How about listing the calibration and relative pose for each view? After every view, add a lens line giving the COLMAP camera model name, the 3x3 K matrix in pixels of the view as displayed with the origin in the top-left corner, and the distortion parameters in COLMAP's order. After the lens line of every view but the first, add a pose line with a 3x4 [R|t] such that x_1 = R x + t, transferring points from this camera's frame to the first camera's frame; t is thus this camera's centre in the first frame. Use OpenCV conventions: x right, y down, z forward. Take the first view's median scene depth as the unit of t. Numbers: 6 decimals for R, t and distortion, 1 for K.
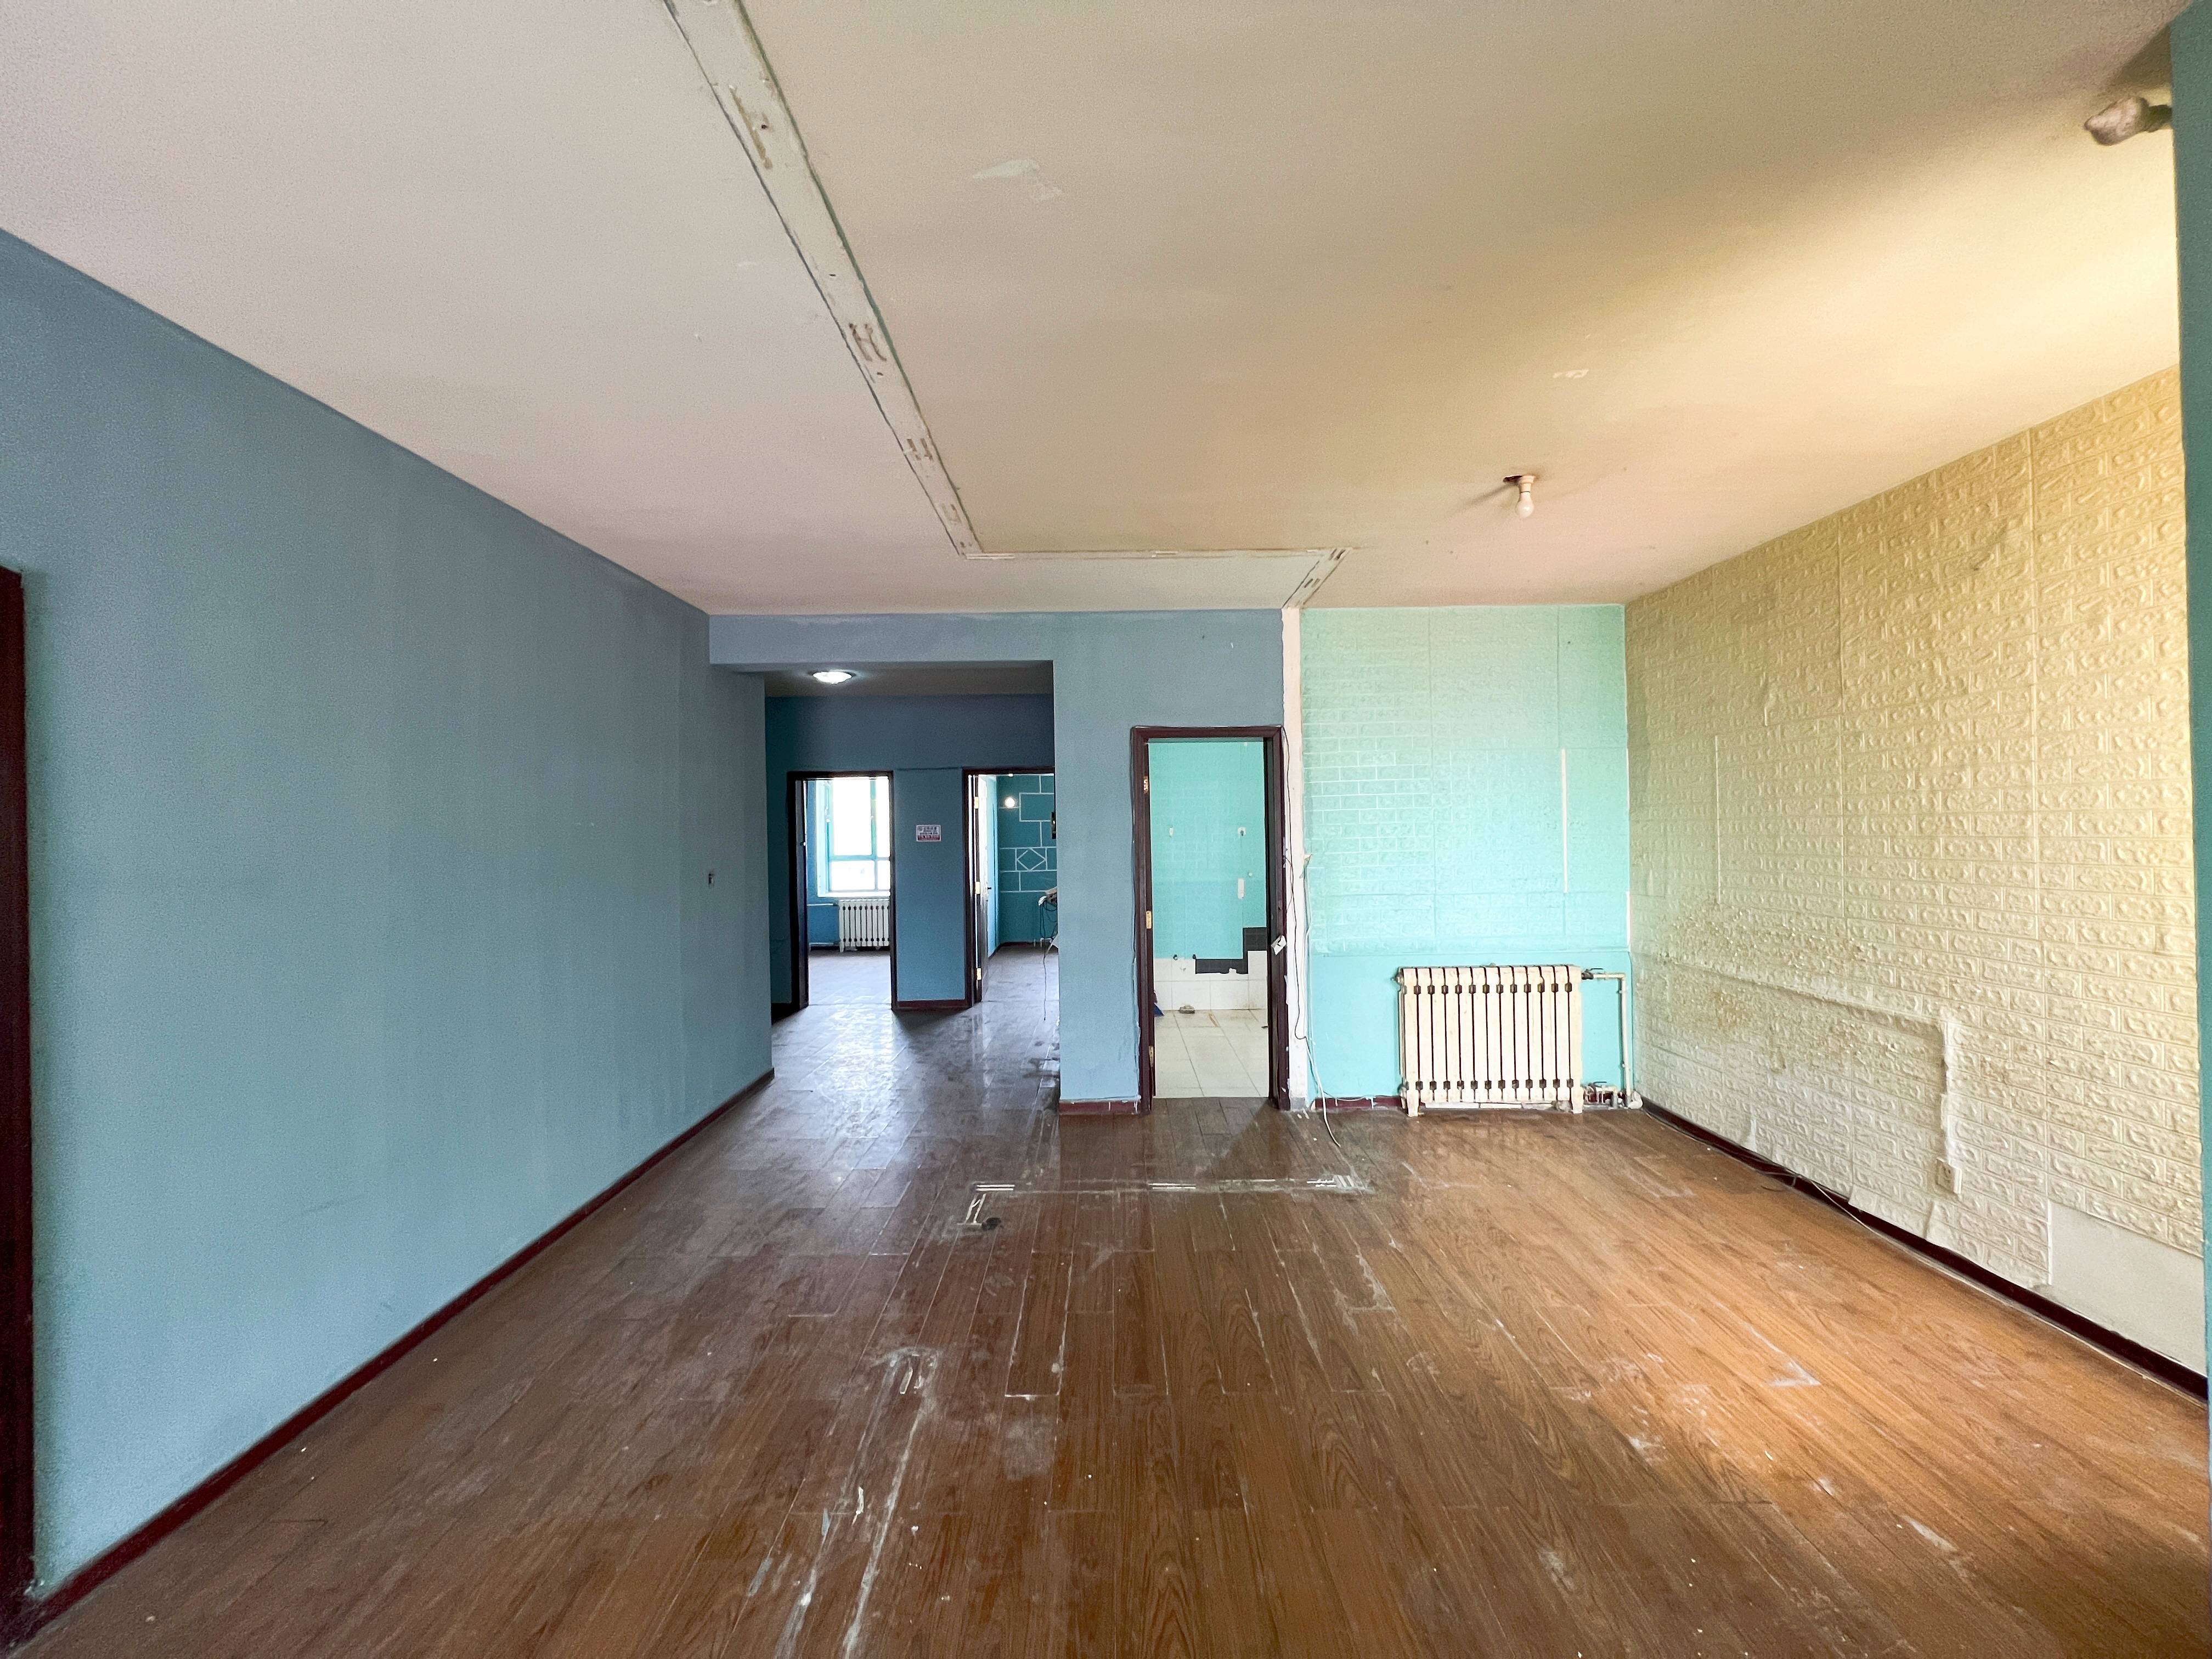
lens RADIAL K [[884.0, 0, 1104.1], [0, 884.0, 823.9], [0, 0, 1]] dist [-0.001635, 0.000022]
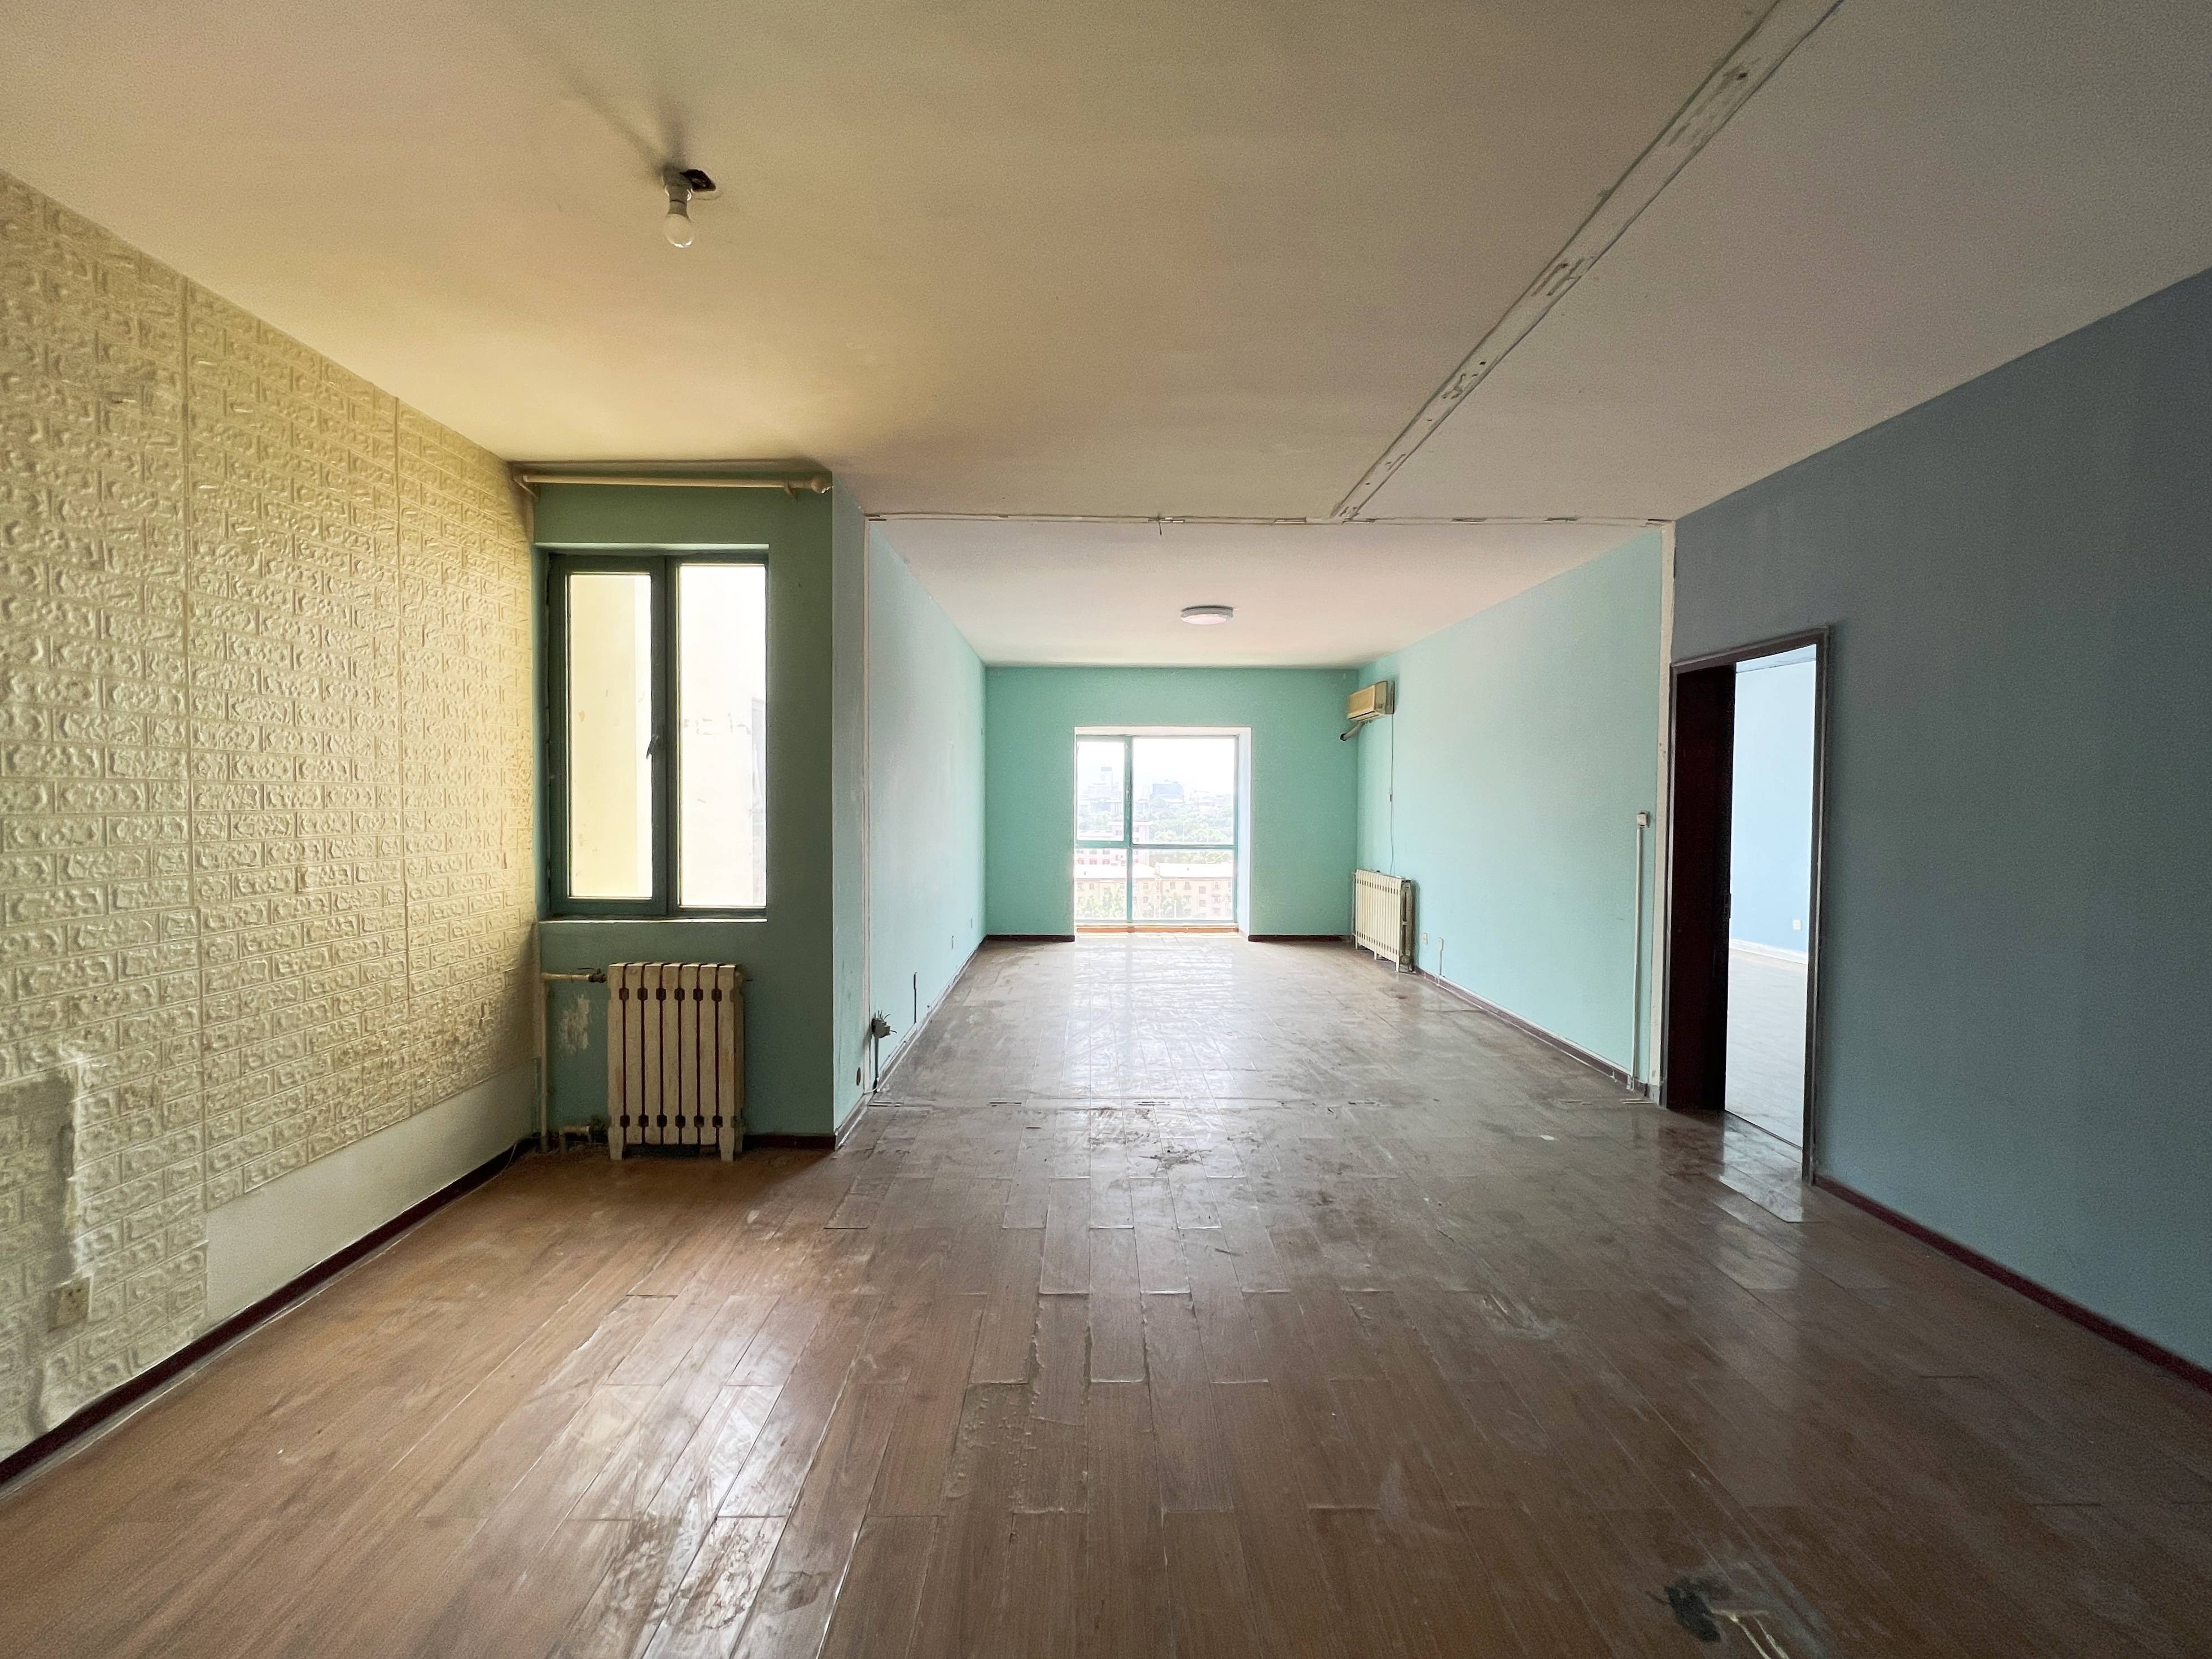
lens RADIAL K [[909.1, 0, 1104.0], [0, 909.1, 822.8], [0, 0, 1]] dist [-0.001187, 0.000420]
pose [[-0.999794, 0.011871, -0.016447, 0.135898], [0.011520, 0.999708, 0.021228, 0.028014], [0.016694, 0.021034, -0.999639, 1.129190]]
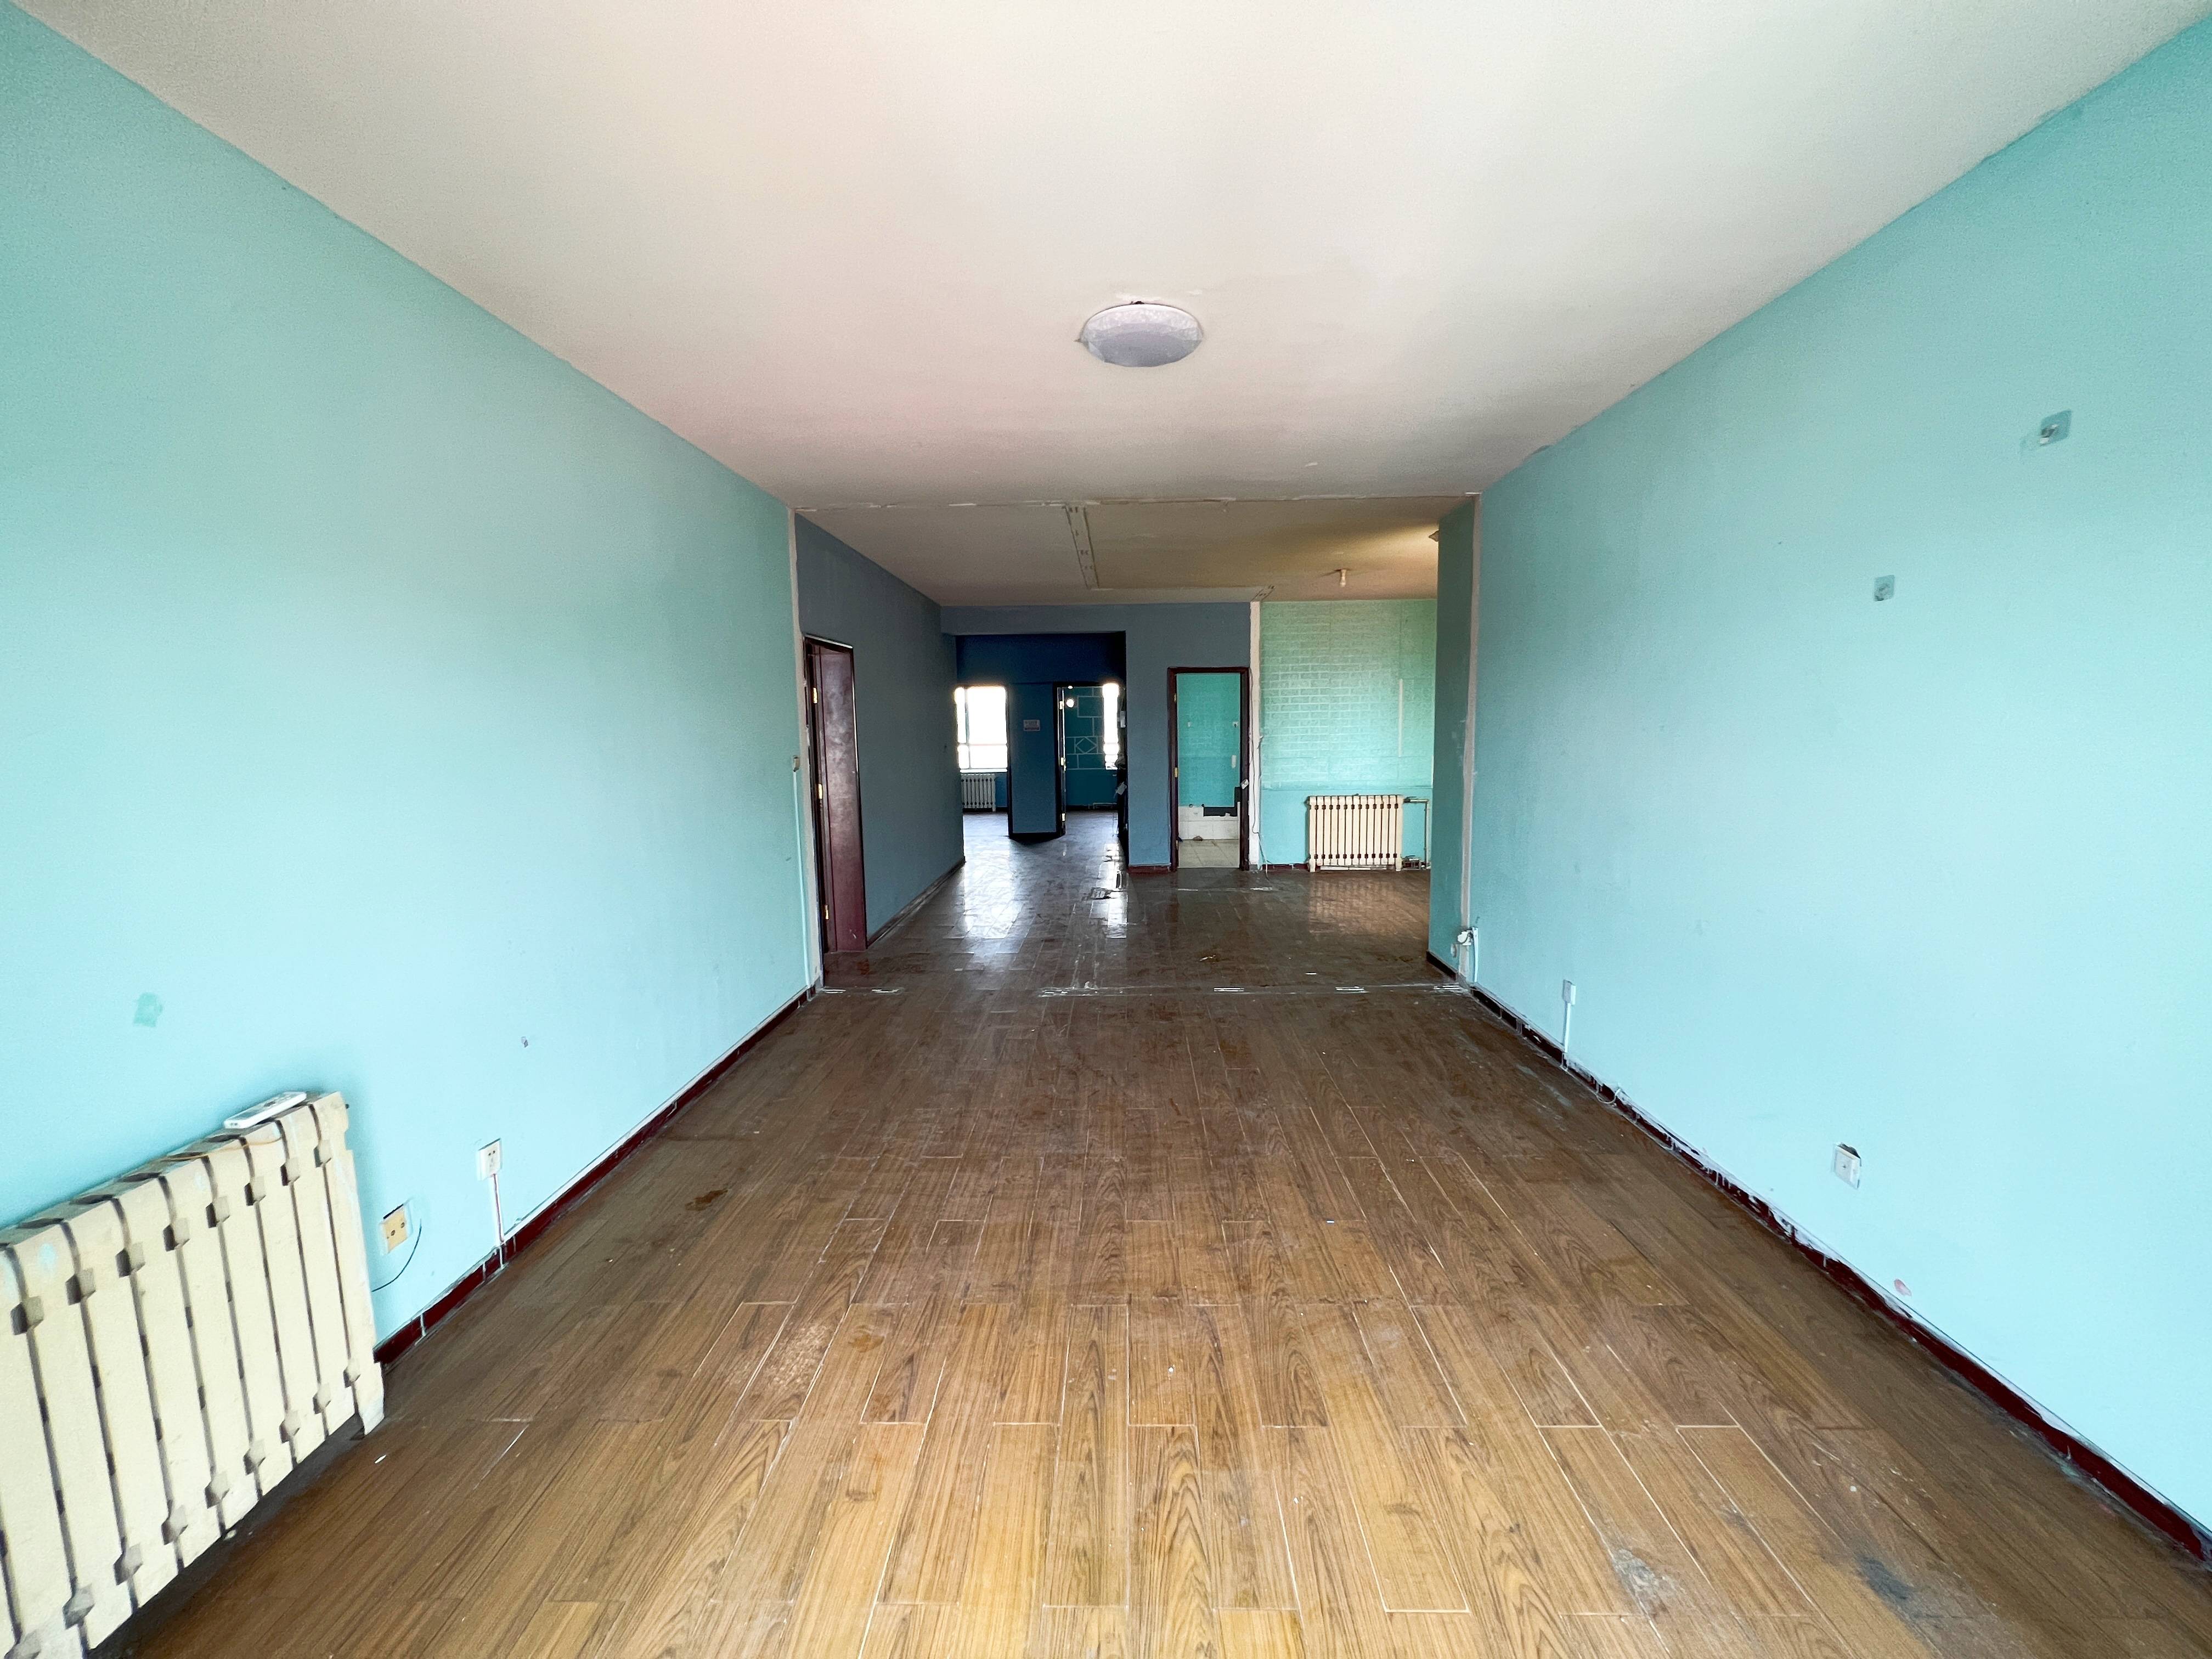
lens RADIAL K [[884.0, 0, 1104.1], [0, 884.0, 823.9], [0, 0, 1]] dist [-0.001635, 0.000022]
pose [[0.999780, 0.002774, -0.020791, -0.068510], [-0.000284, 0.992916, 0.118821, -0.003503], [0.020973, -0.118789, 0.992698, -0.955173]]
